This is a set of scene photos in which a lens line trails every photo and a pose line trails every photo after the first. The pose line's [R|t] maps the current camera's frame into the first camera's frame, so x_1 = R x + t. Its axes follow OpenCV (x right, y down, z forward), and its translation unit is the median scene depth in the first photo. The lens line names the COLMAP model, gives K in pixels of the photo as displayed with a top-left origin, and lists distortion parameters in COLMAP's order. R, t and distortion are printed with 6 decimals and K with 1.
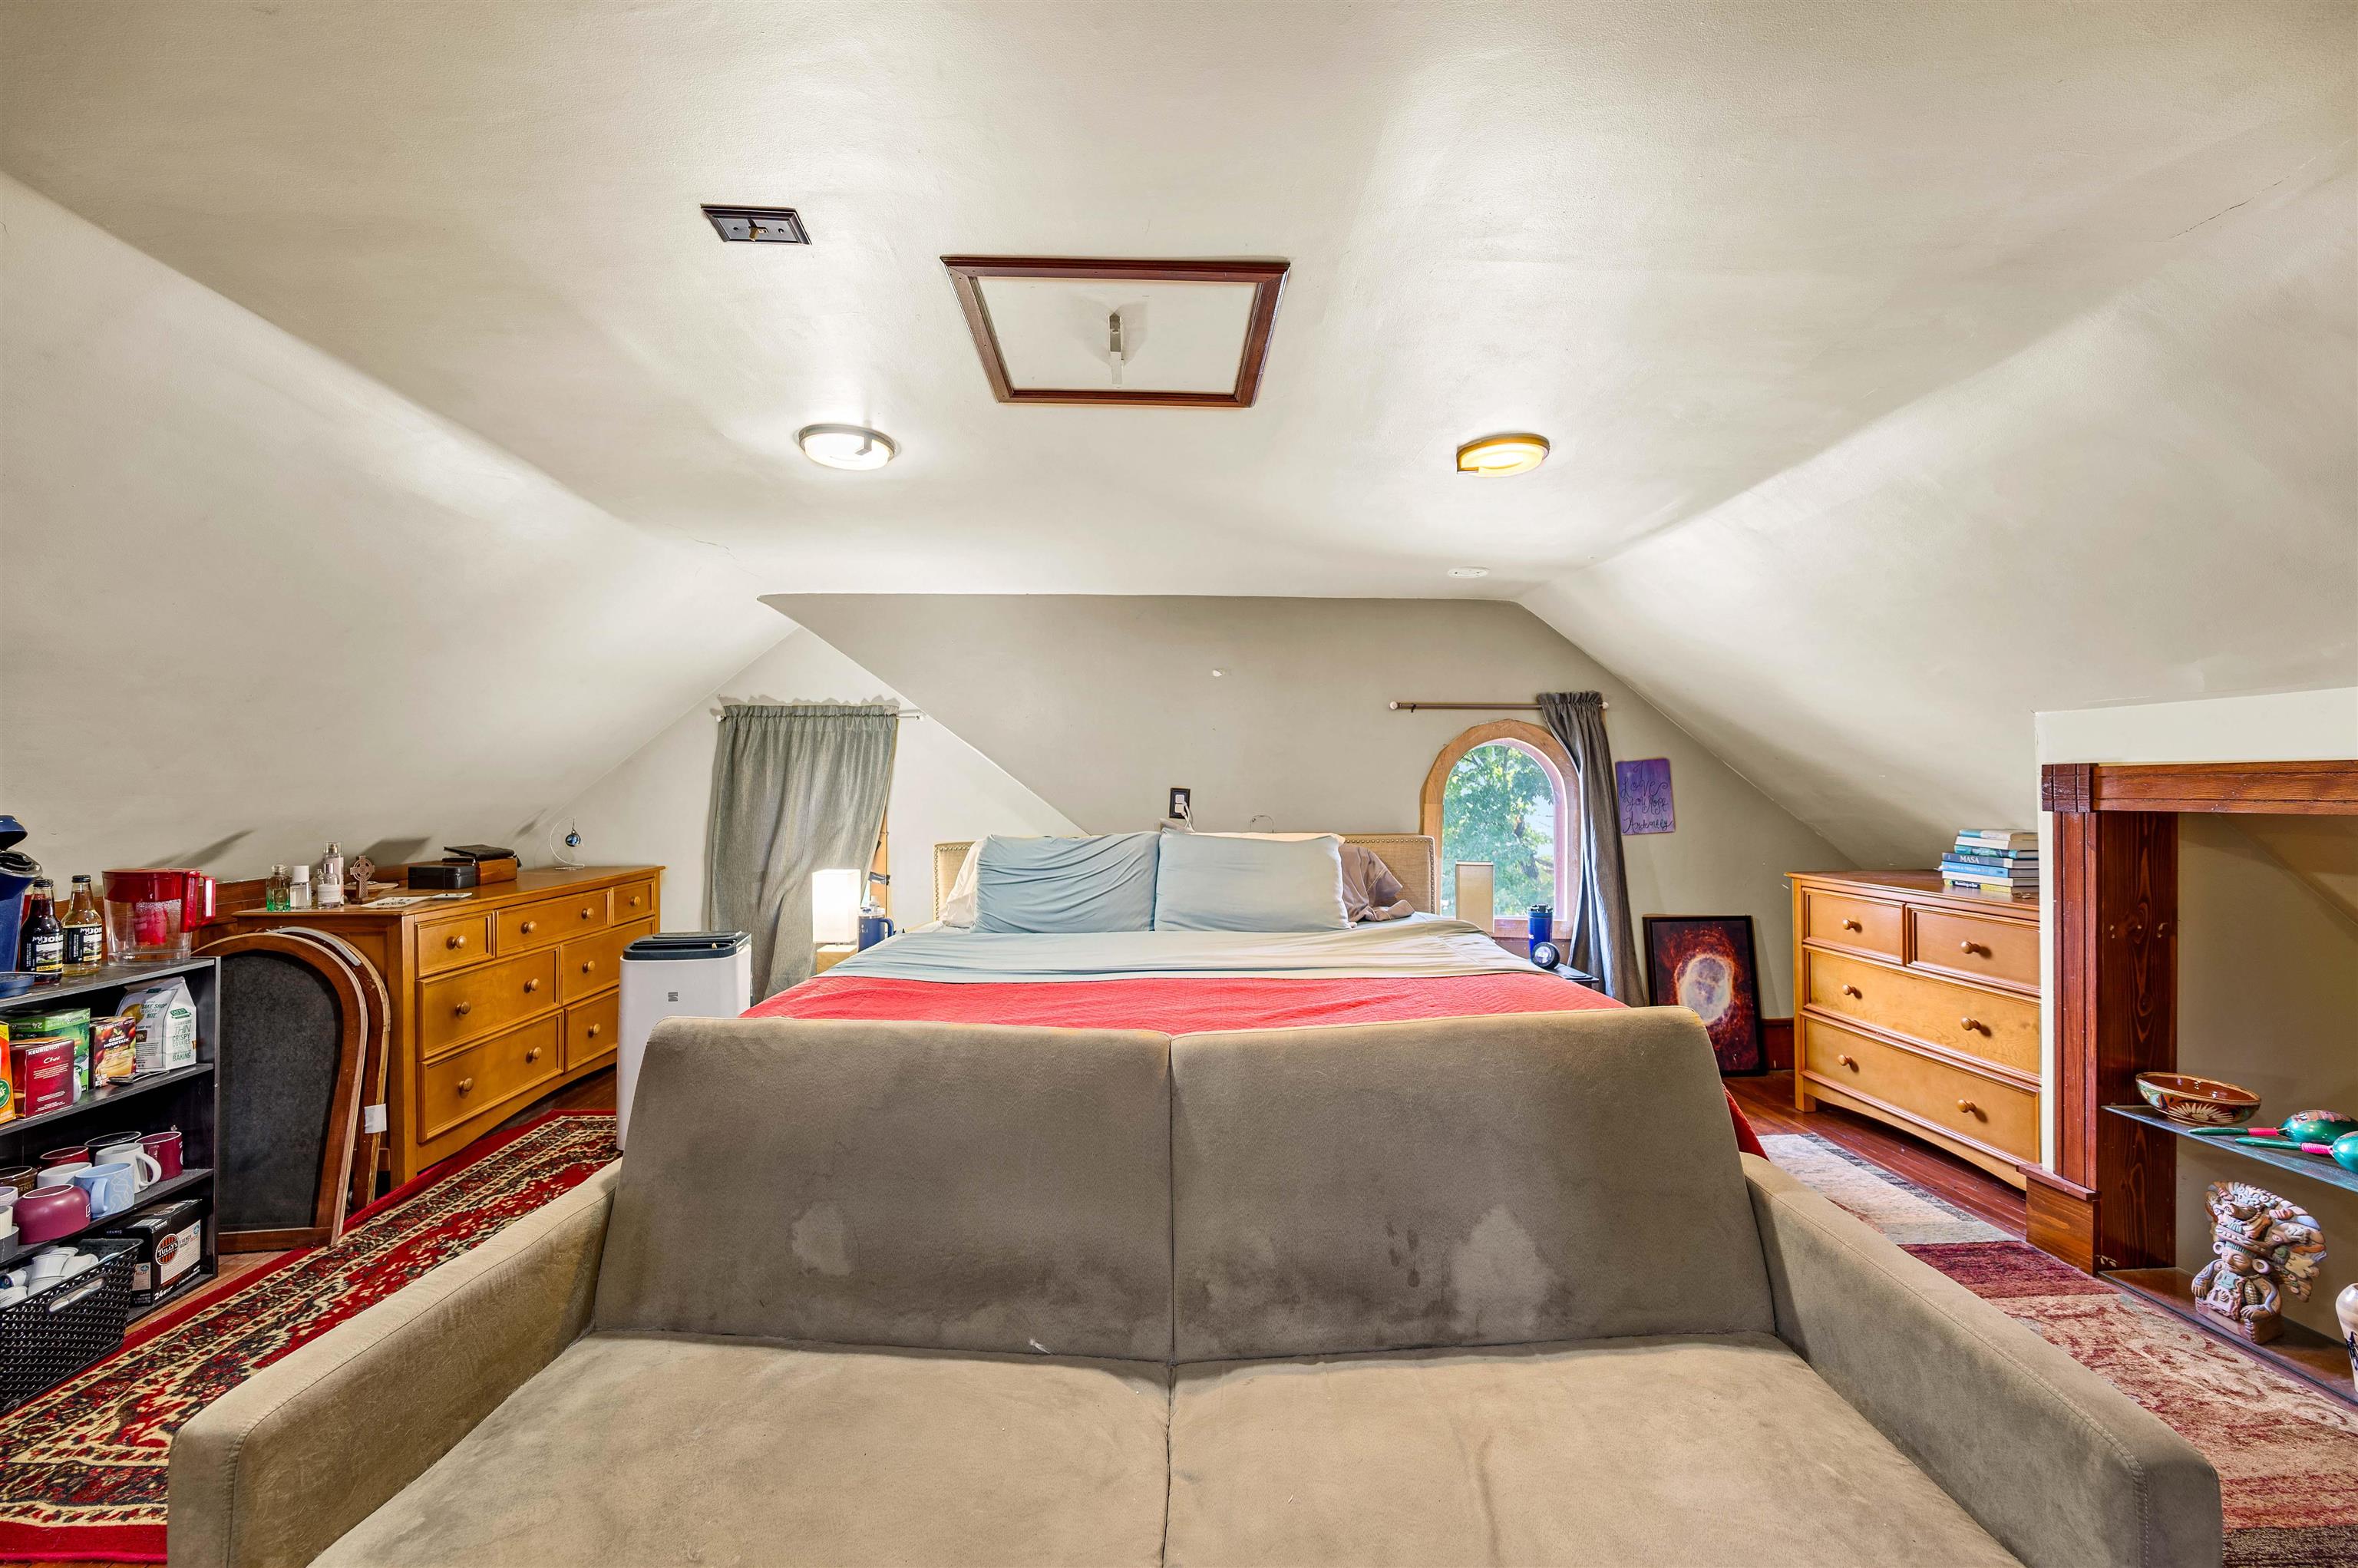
lens RADIAL K [[935.6, 0, 1172.7], [0, 935.6, 802.3], [0, 0, 1]] dist [0.000447, -0.000159]
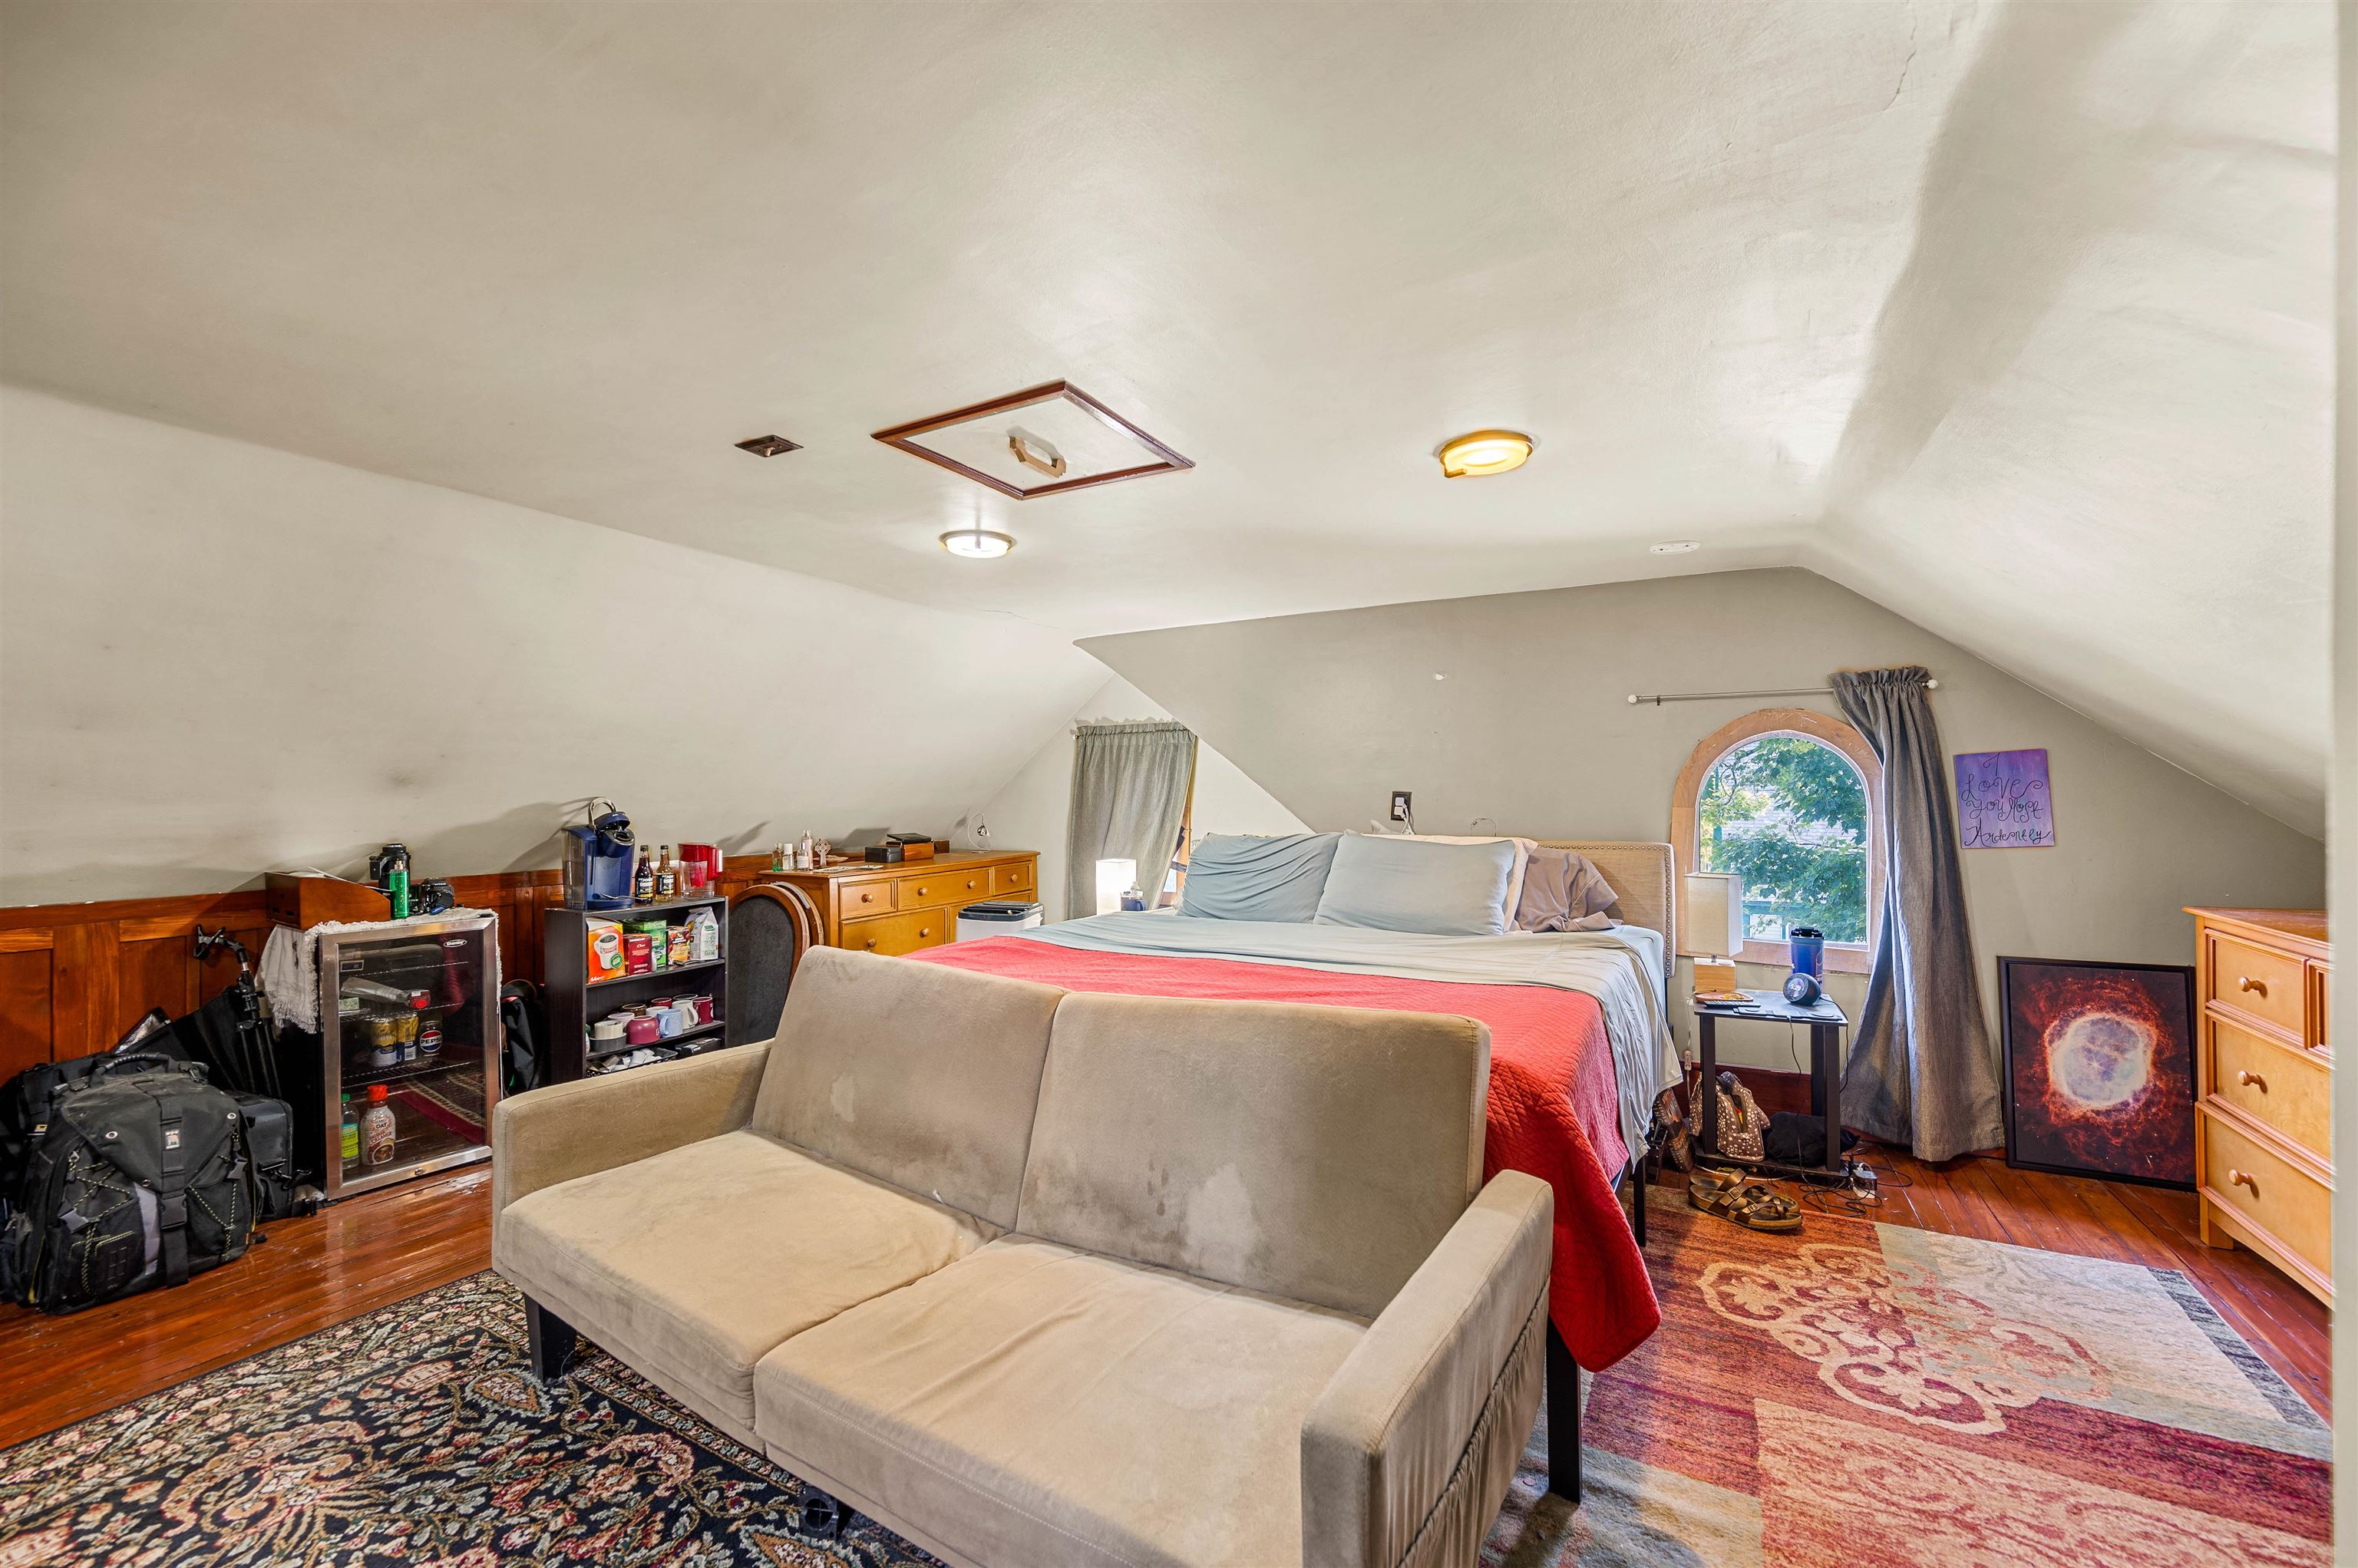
lens RADIAL K [[925.8, 0, 1182.0], [0, 925.8, 809.9], [0, 0, 1]] dist [-0.000236, -0.000070]
pose [[0.855577, 0.005873, -0.517643, 0.440180], [-0.000928, 0.999951, 0.009812, -0.005618], [0.517675, -0.007914, 0.855541, 0.003902]]
